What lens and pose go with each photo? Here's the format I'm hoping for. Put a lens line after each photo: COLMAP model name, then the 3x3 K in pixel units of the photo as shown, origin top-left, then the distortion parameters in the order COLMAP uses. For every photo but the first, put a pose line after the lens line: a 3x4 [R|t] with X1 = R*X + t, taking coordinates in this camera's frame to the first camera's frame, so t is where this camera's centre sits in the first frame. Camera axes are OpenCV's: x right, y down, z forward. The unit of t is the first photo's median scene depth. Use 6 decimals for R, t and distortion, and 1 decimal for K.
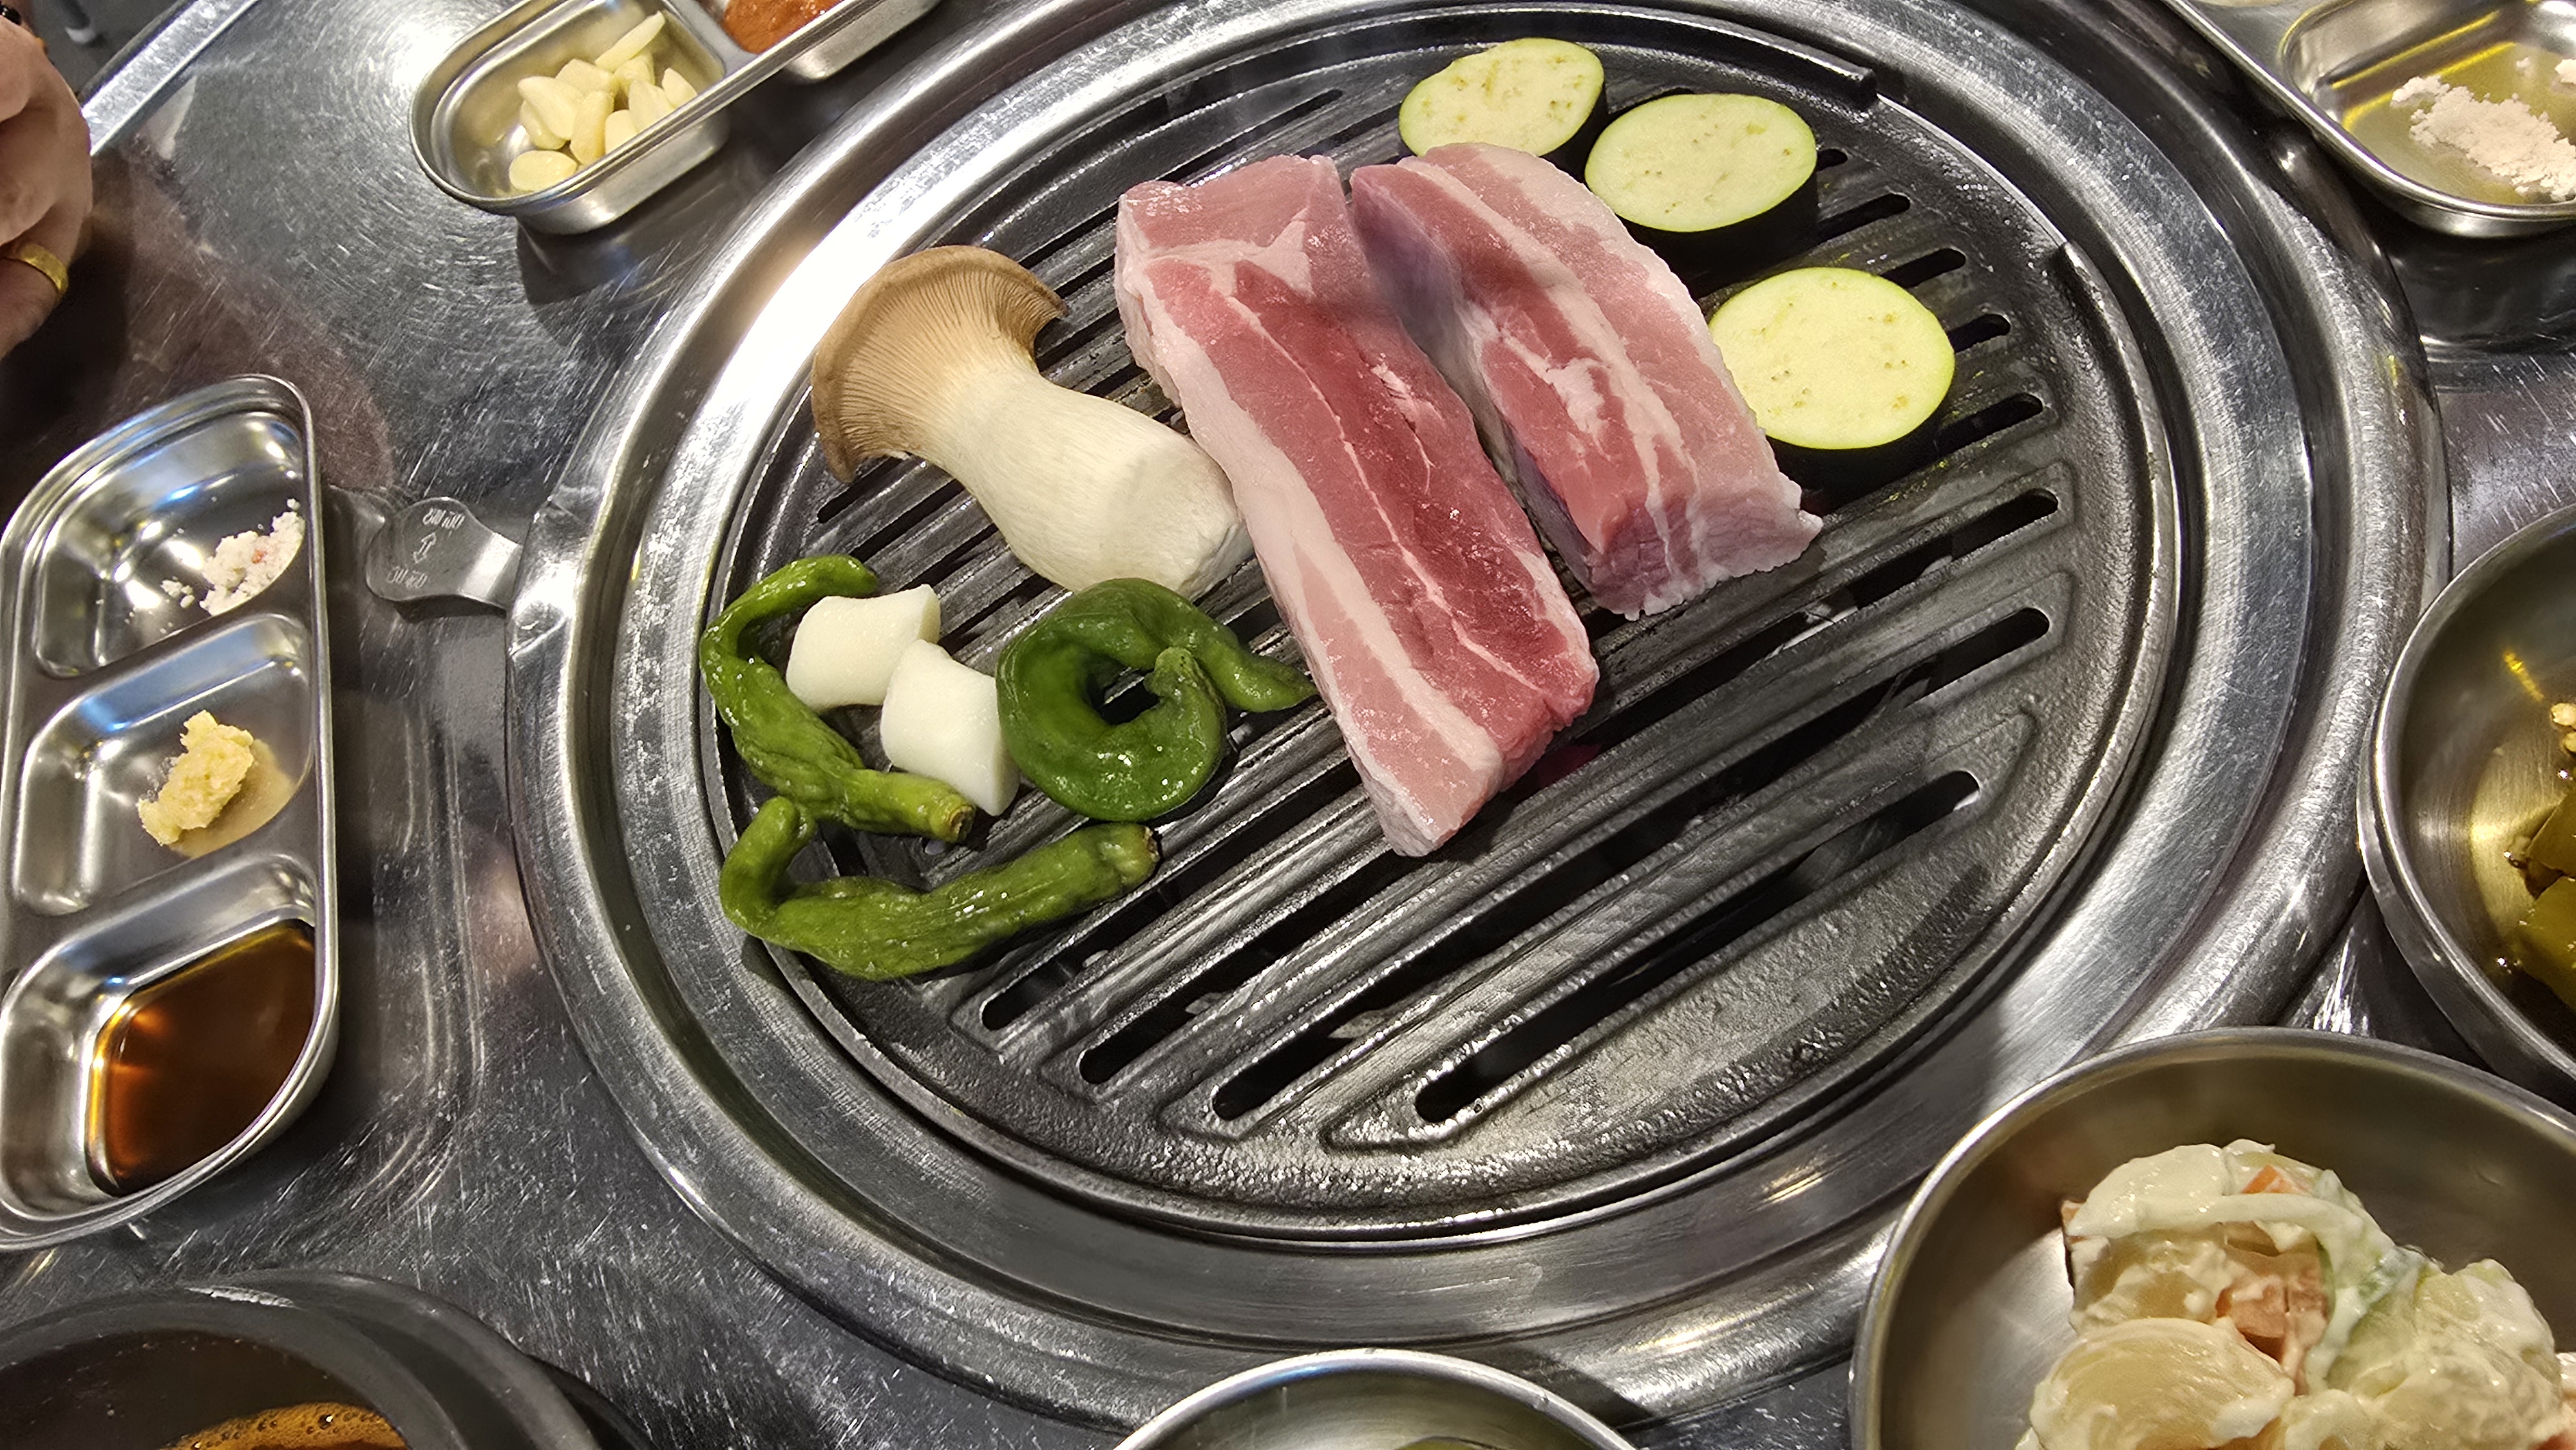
lens RADIAL K [[1045.8, 0, 1288.0], [0, 1045.8, 725.0], [0, 0, 1]] dist [-0.012413, 0.014543]
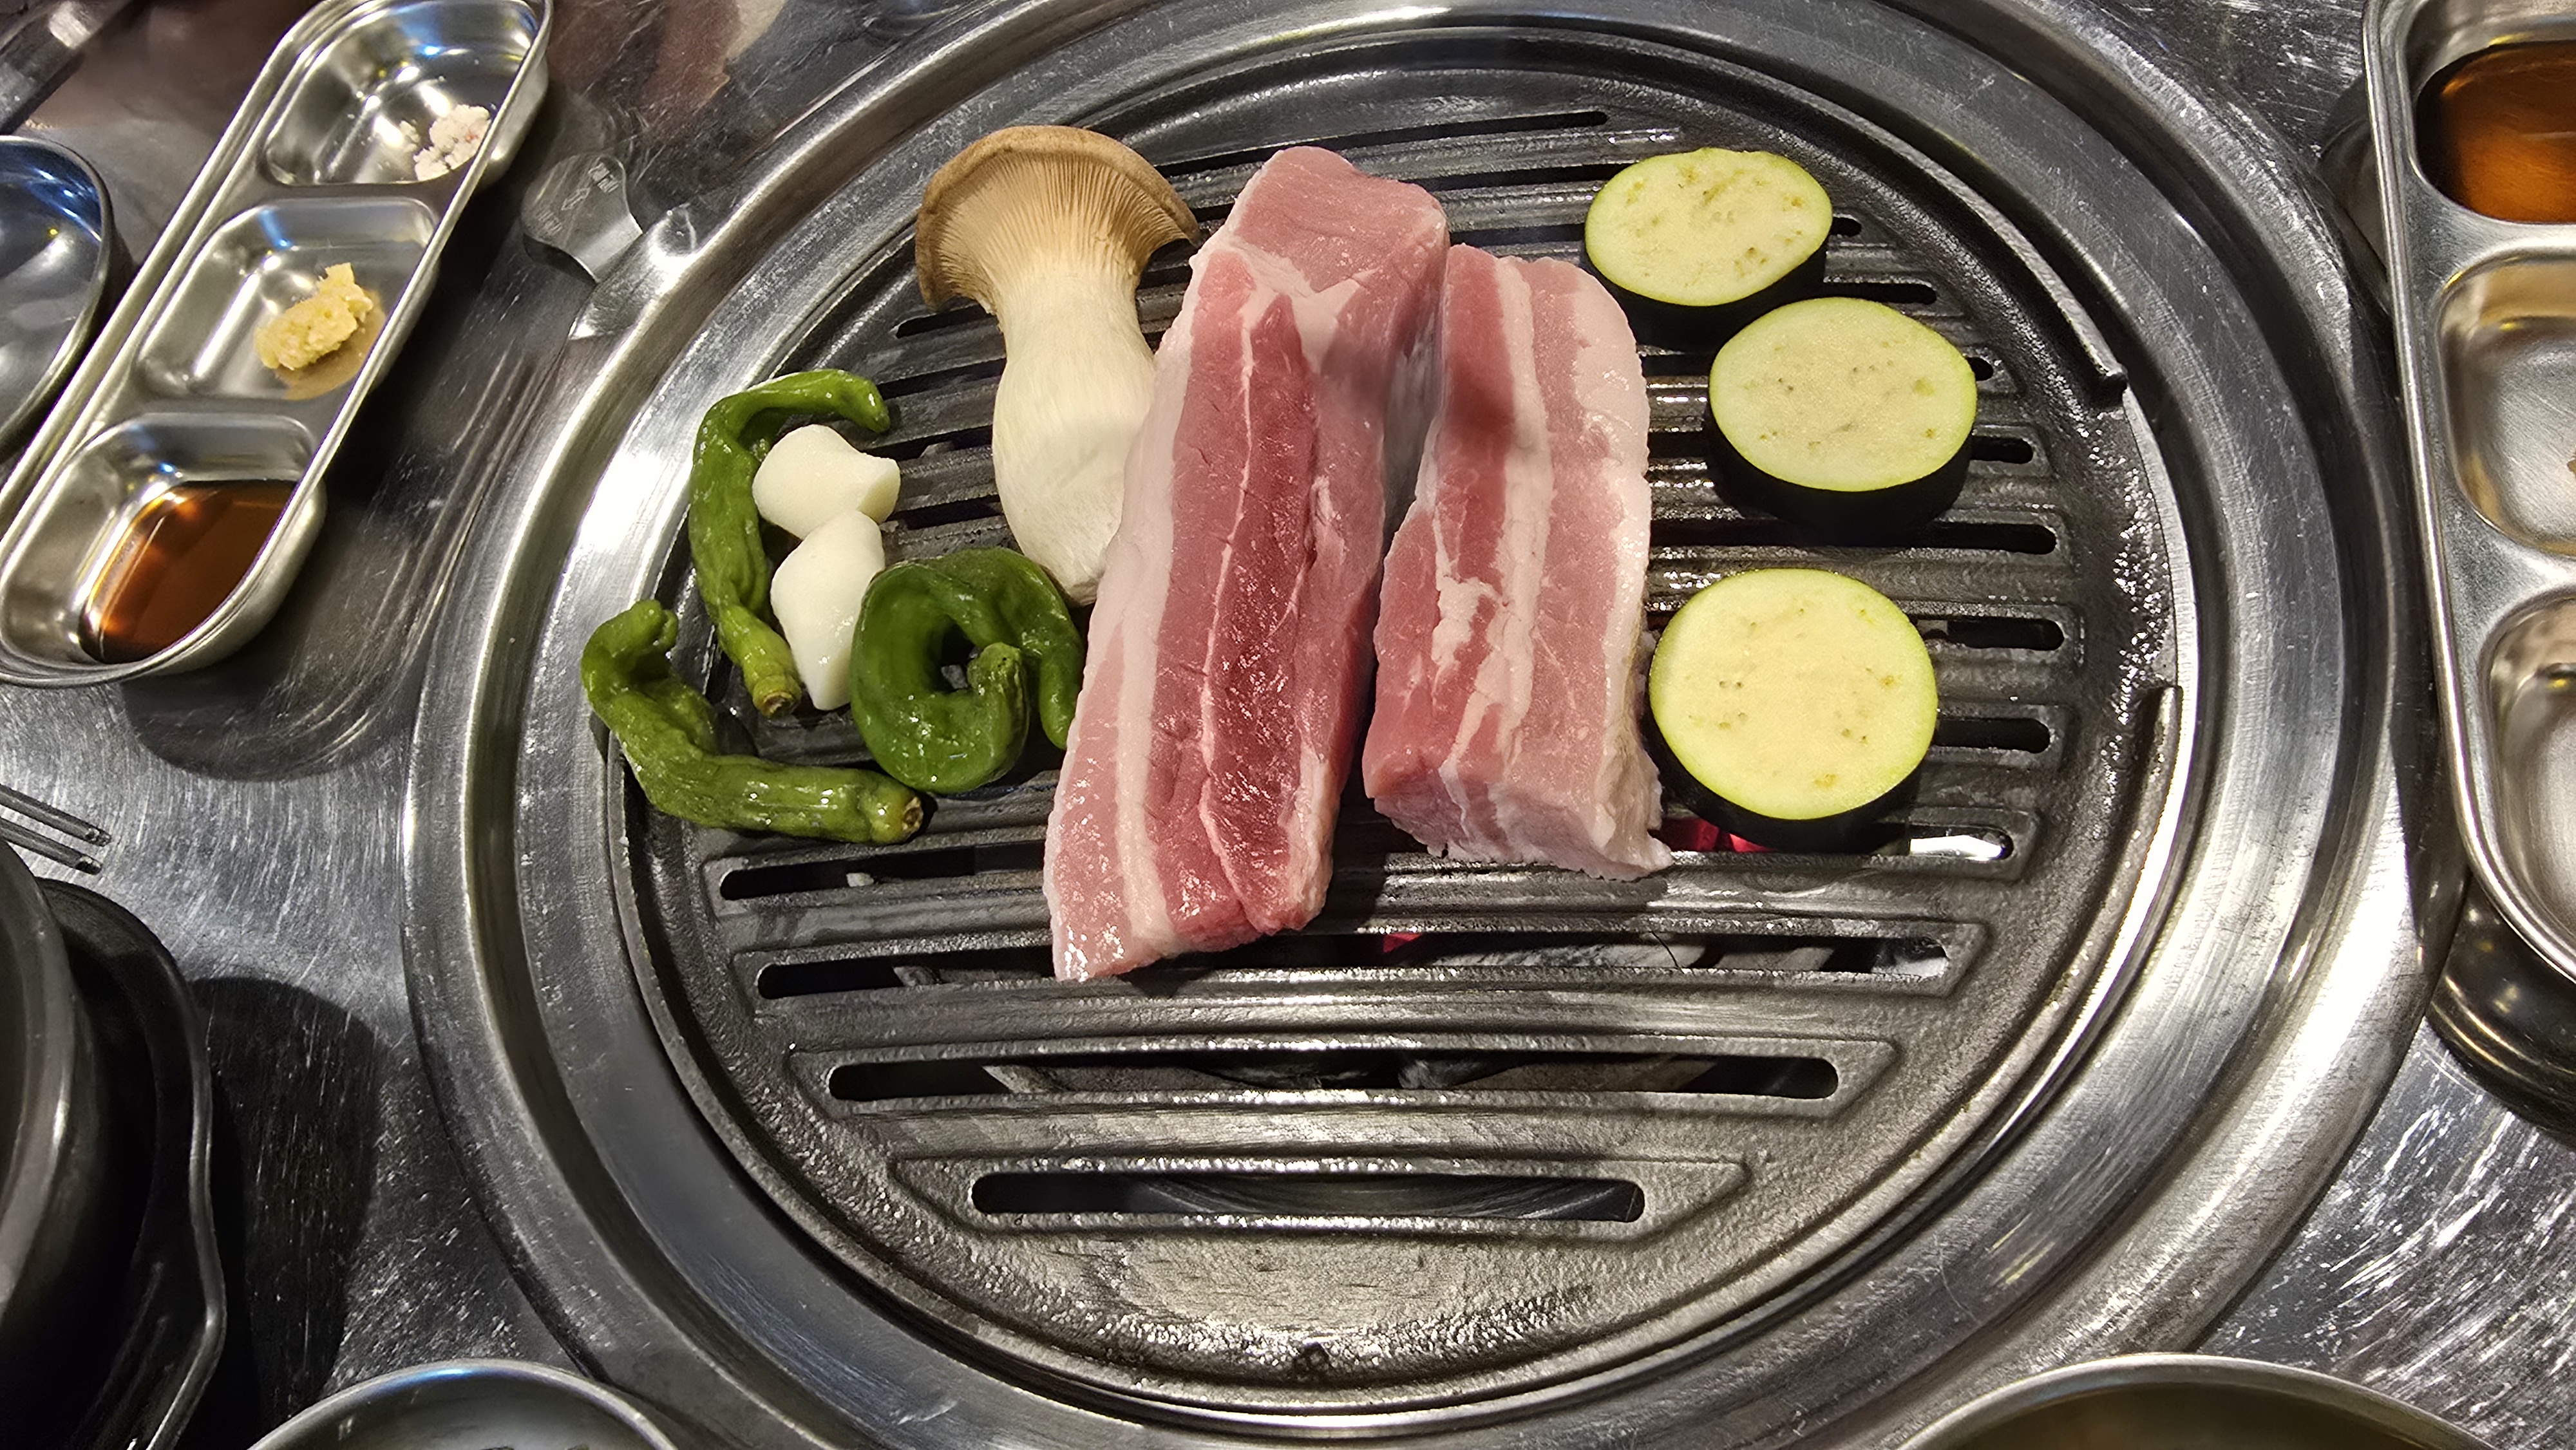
lens RADIAL K [[1045.8, 0, 1288.0], [0, 1045.8, 725.0], [0, 0, 1]] dist [0.000600, -0.000138]
pose [[0.881444, 0.460152, -0.106381, 0.262172], [-0.447437, 0.885707, 0.123792, -0.256470], [0.151185, -0.061517, 0.986589, 0.078036]]
